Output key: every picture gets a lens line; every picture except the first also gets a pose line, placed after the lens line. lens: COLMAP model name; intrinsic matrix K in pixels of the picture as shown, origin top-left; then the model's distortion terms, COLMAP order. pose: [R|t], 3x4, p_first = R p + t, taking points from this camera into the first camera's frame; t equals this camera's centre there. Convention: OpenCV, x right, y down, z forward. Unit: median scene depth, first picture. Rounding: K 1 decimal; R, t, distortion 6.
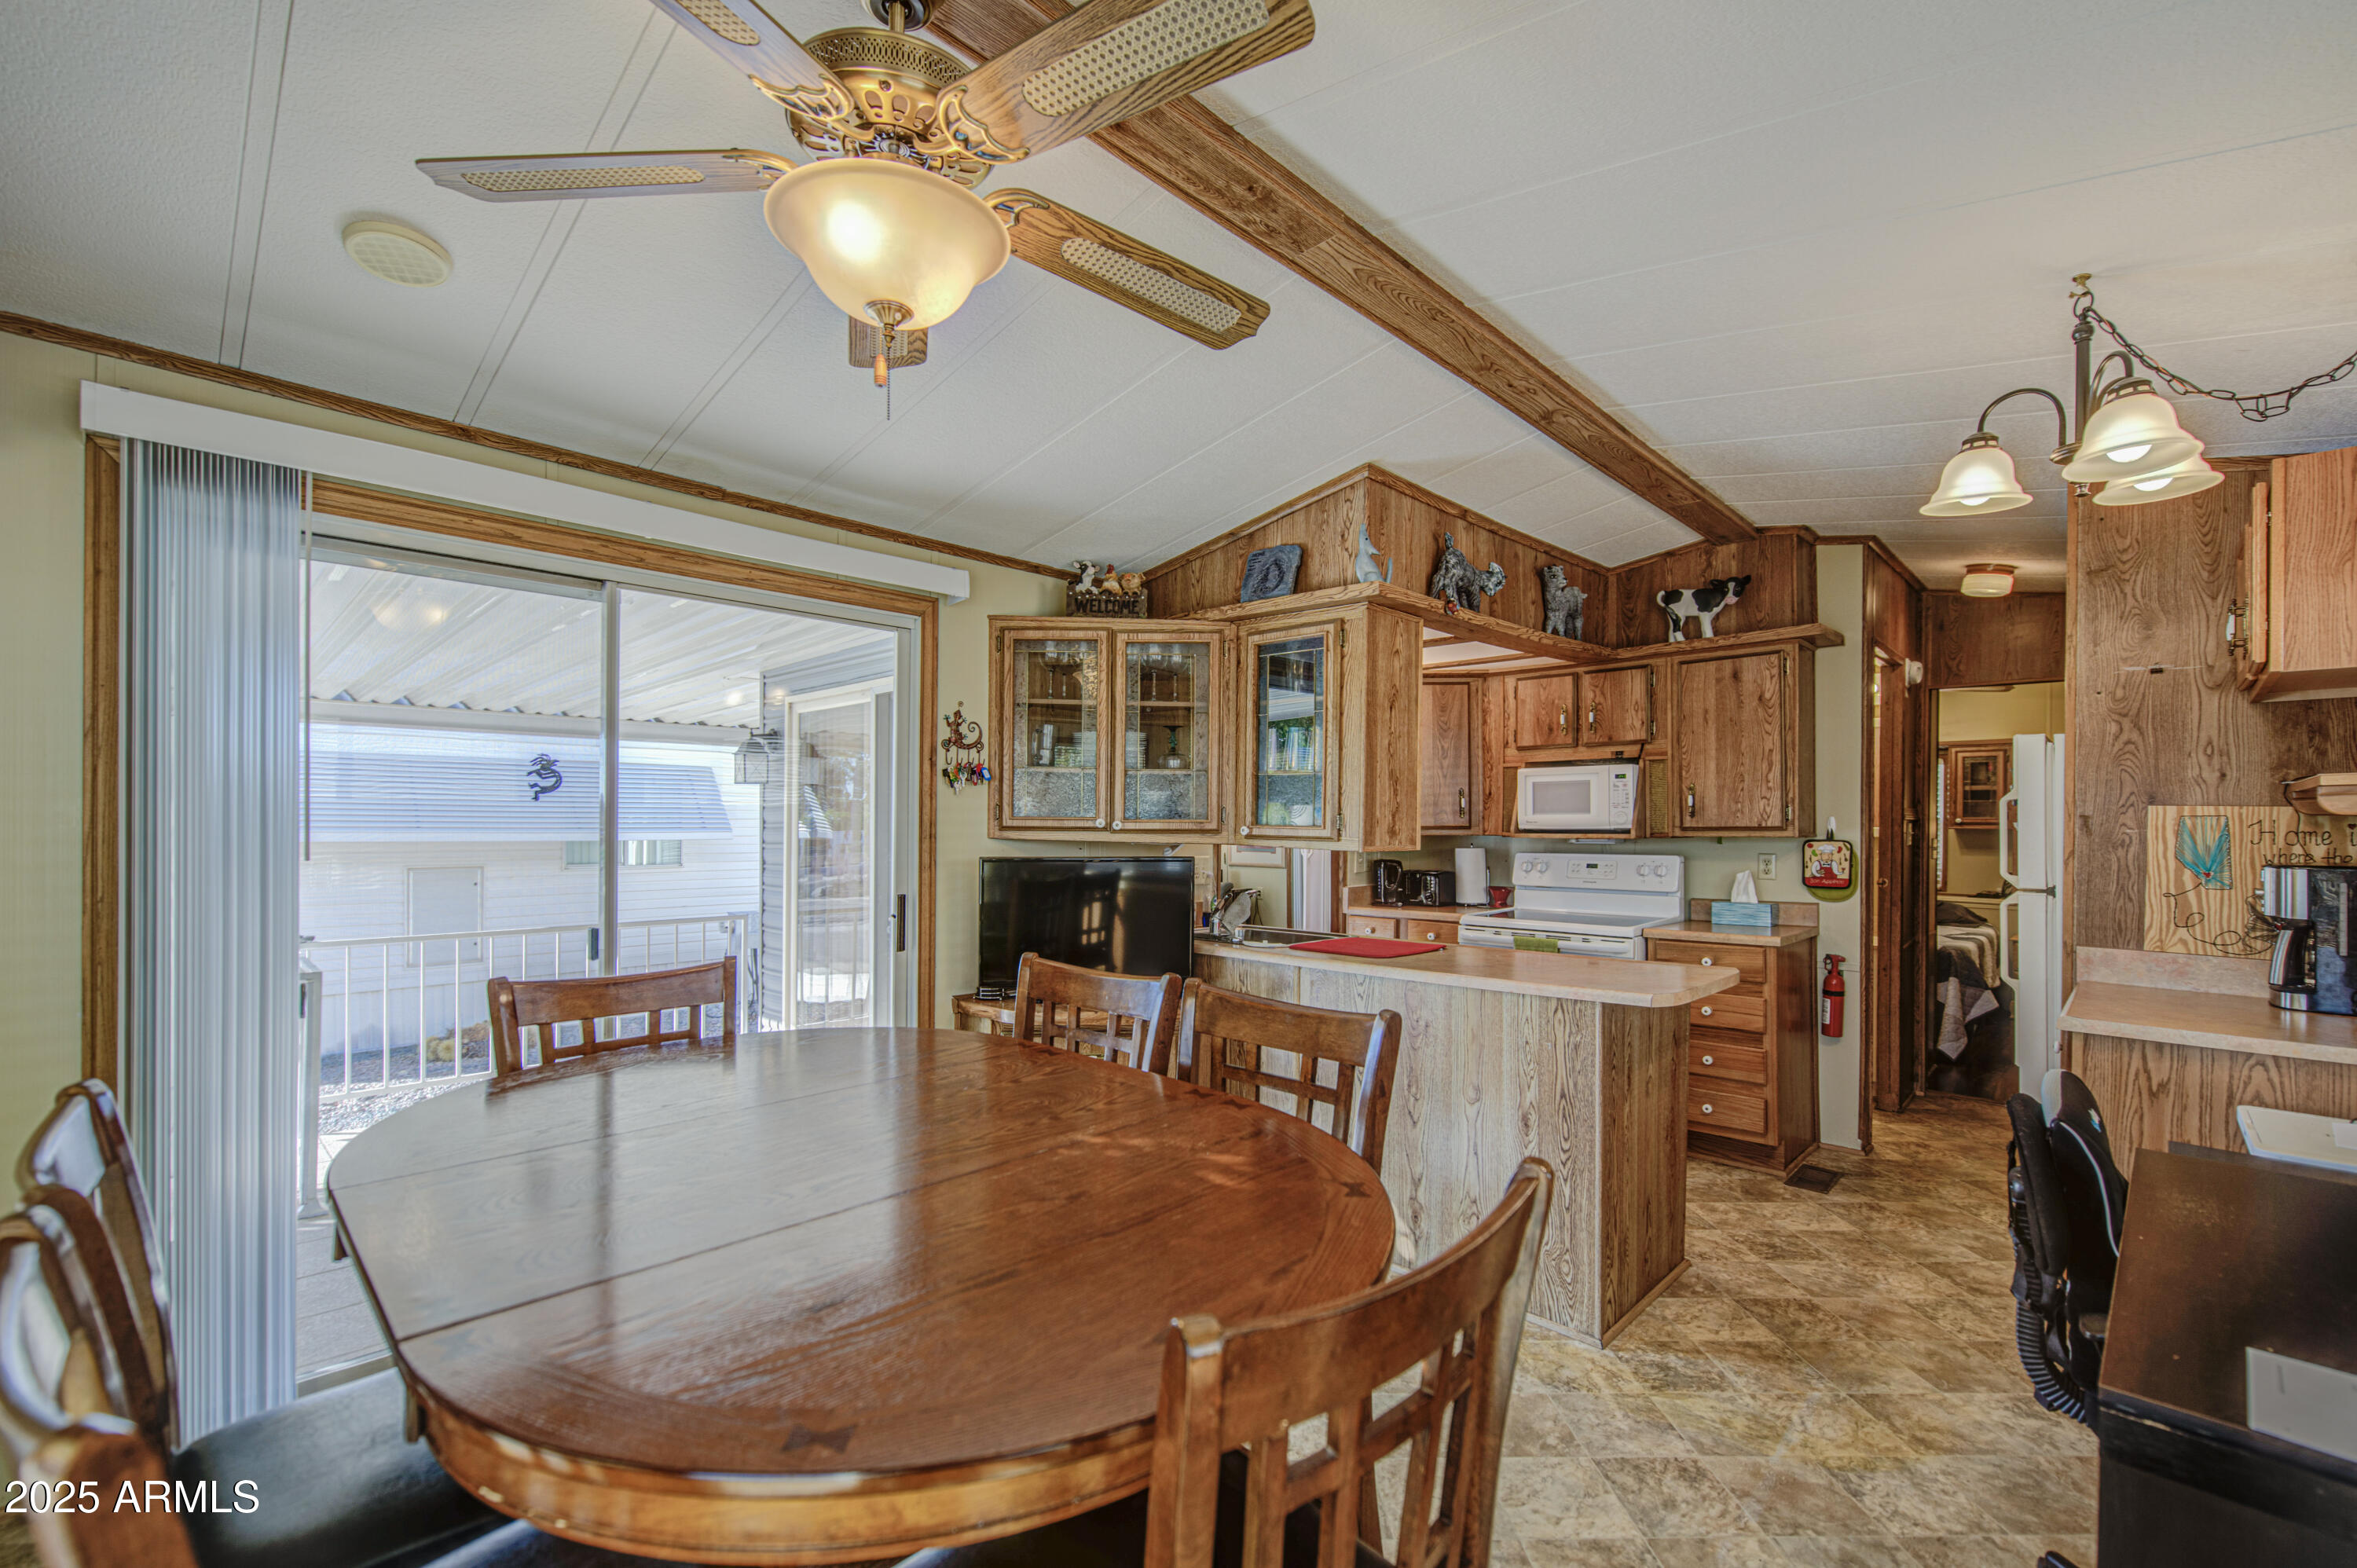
lens RADIAL K [[999.7, 0, 1174.5], [0, 999.7, 823.9], [0, 0, 1]] dist [-0.002528, -0.000473]
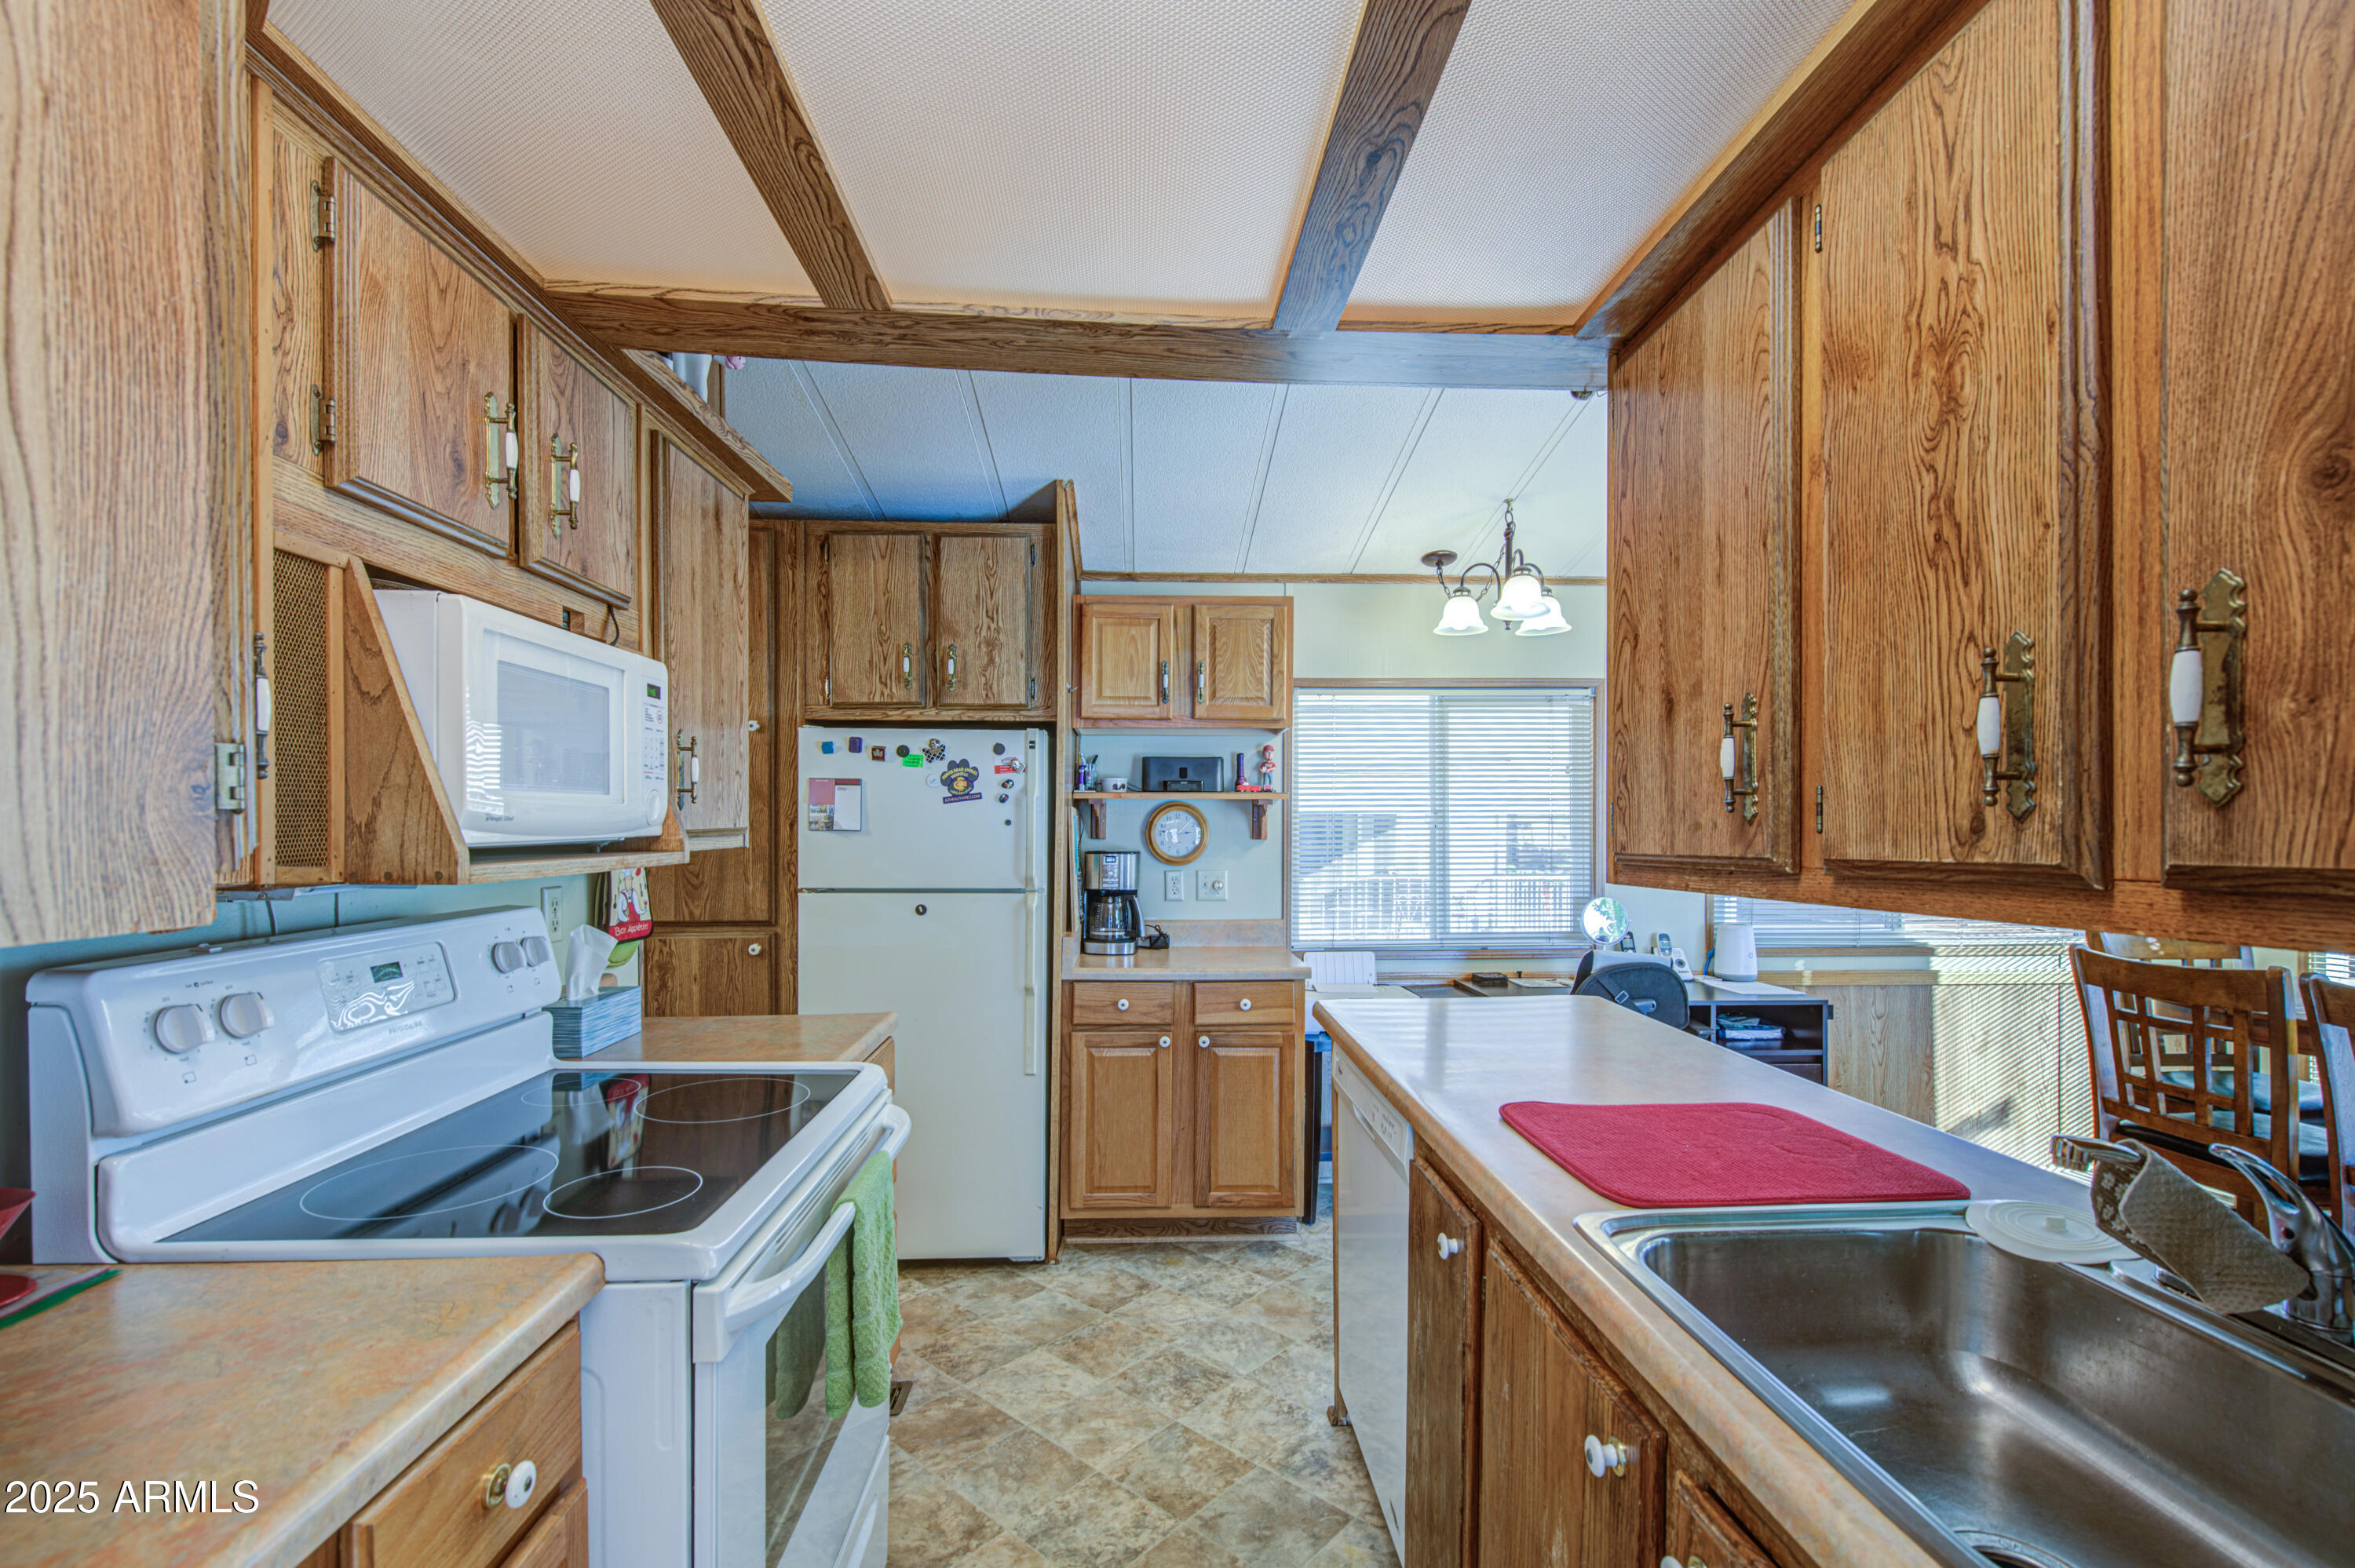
lens RADIAL K [[998.8, 0, 1173.5], [0, 998.8, 823.9], [0, 0, 1]] dist [-0.002528, -0.000473]
pose [[-0.730003, -0.001081, 0.683443, 0.070125], [0.001269, 0.999995, 0.002937, -0.001028], [-0.683443, 0.003011, -0.729998, 1.255217]]
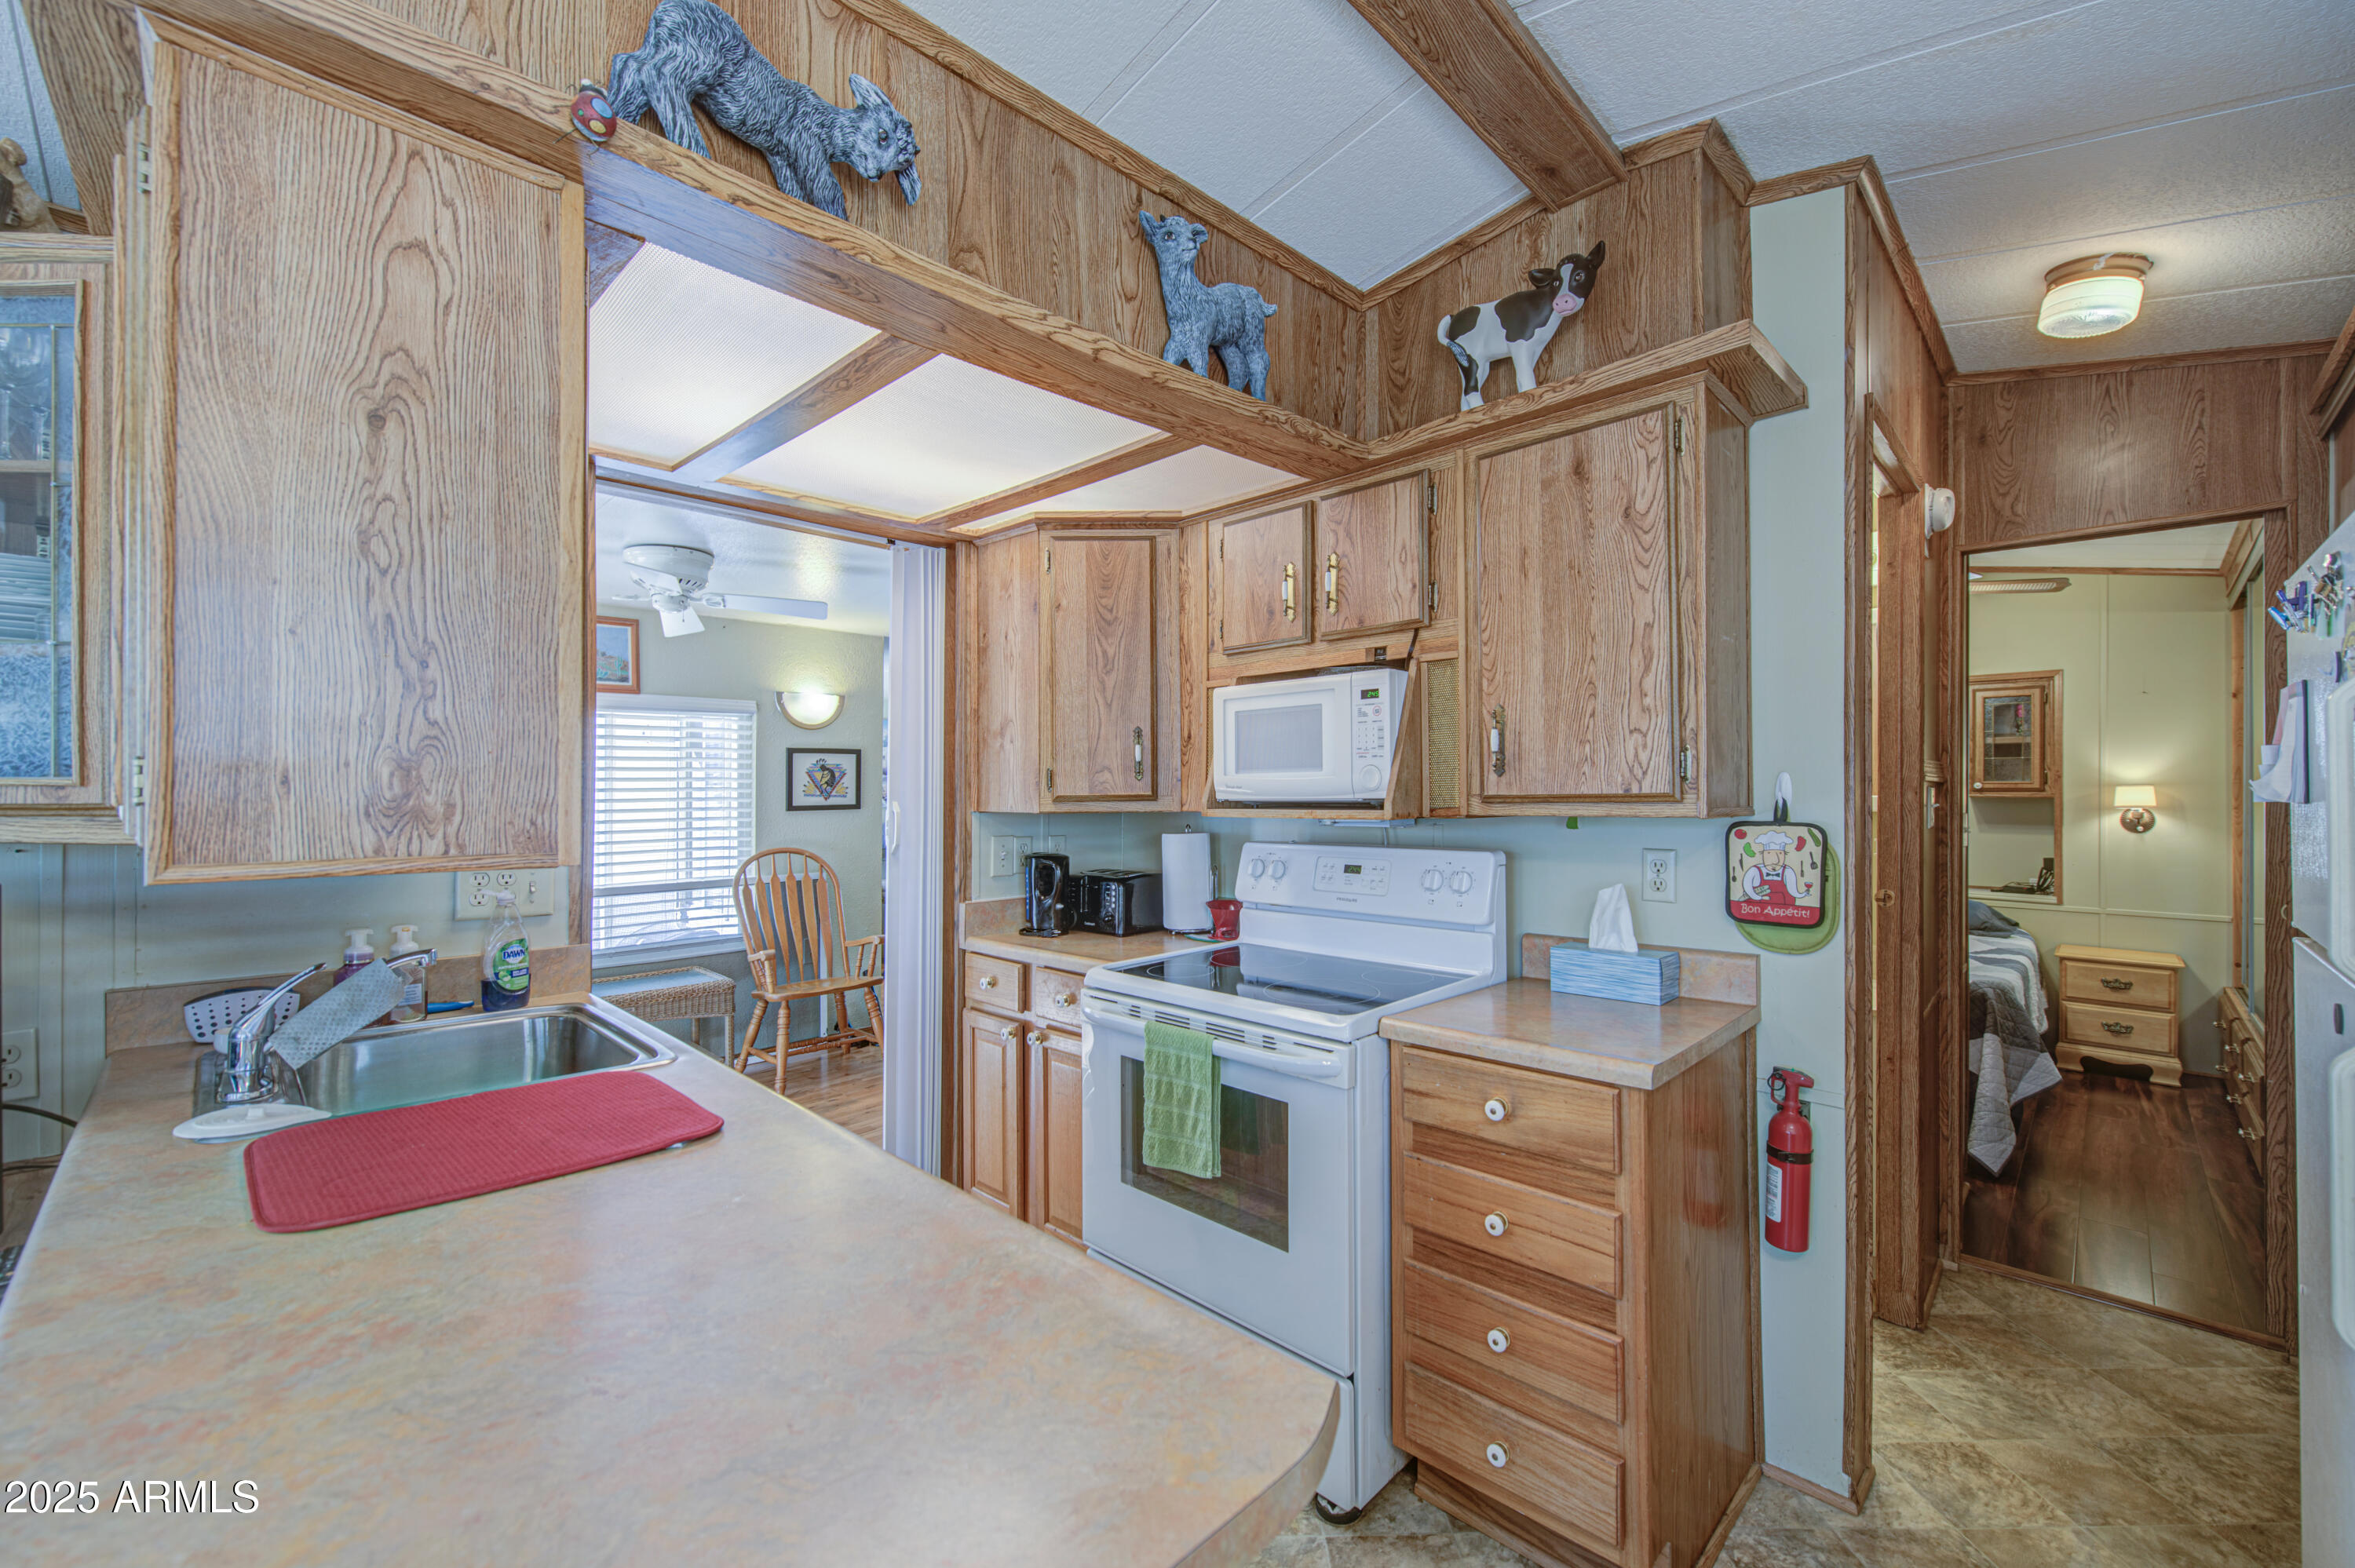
lens RADIAL K [[956.4, 0, 1237.5], [0, 956.4, 788.8], [0, 0, 1]] dist [-0.001314, -0.000614]
pose [[0.999379, -0.002331, 0.035164, 0.402329], [0.002533, 0.999981, -0.005703, 0.002278], [-0.035150, 0.005789, 0.999365, 0.584307]]
